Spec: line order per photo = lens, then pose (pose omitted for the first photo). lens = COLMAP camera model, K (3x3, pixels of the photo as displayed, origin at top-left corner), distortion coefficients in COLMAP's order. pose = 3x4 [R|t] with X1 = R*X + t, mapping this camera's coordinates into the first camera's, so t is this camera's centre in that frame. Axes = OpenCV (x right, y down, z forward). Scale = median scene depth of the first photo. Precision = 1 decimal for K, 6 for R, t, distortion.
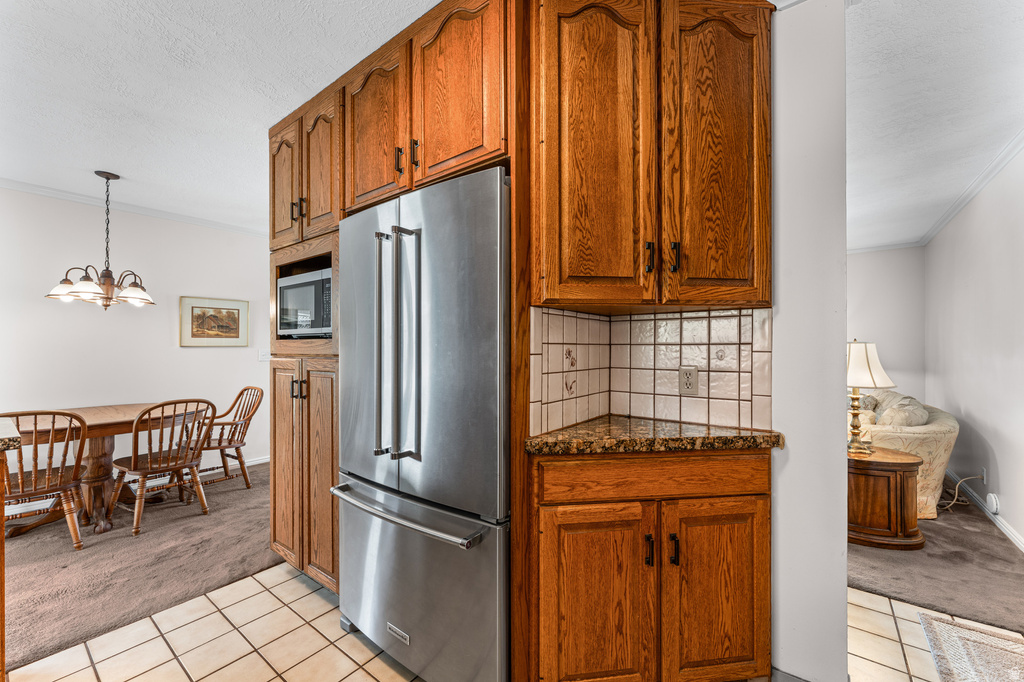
lens RADIAL K [[409.7, 0, 509.9], [0, 409.7, 346.8], [0, 0, 1]] dist [0.001412, 0.000033]
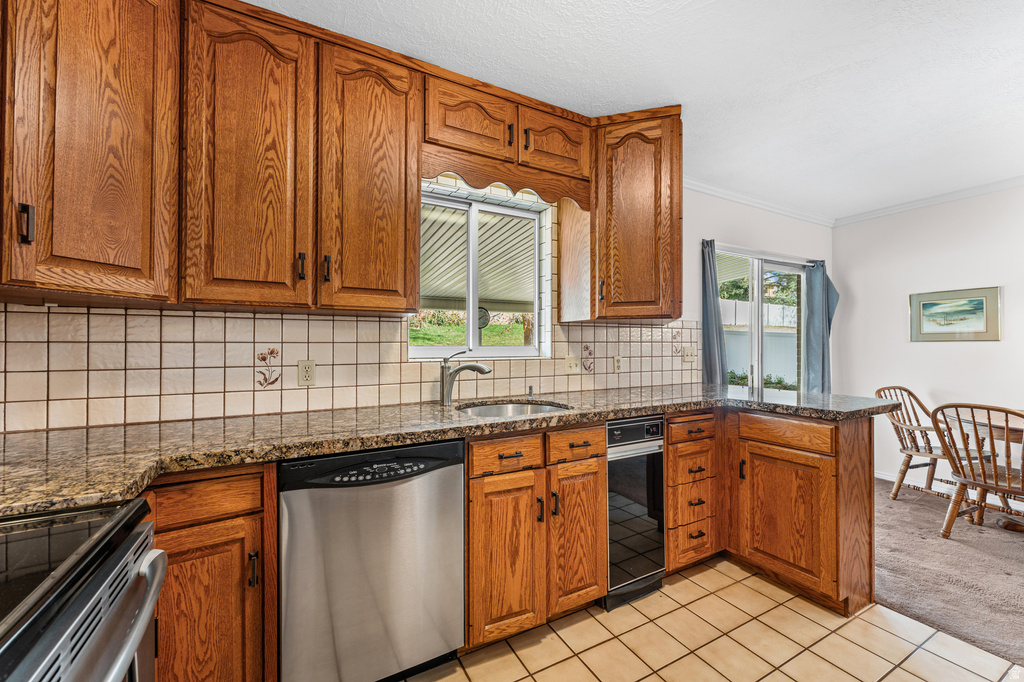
lens RADIAL K [[409.7, 0, 509.9], [0, 409.7, 346.8], [0, 0, 1]] dist [0.001412, 0.000033]
pose [[-0.406637, 0.003850, -0.913582, 0.258555], [0.003287, 0.999991, 0.002752, 0.004109], [0.913584, -0.001884, -0.406646, 0.344161]]
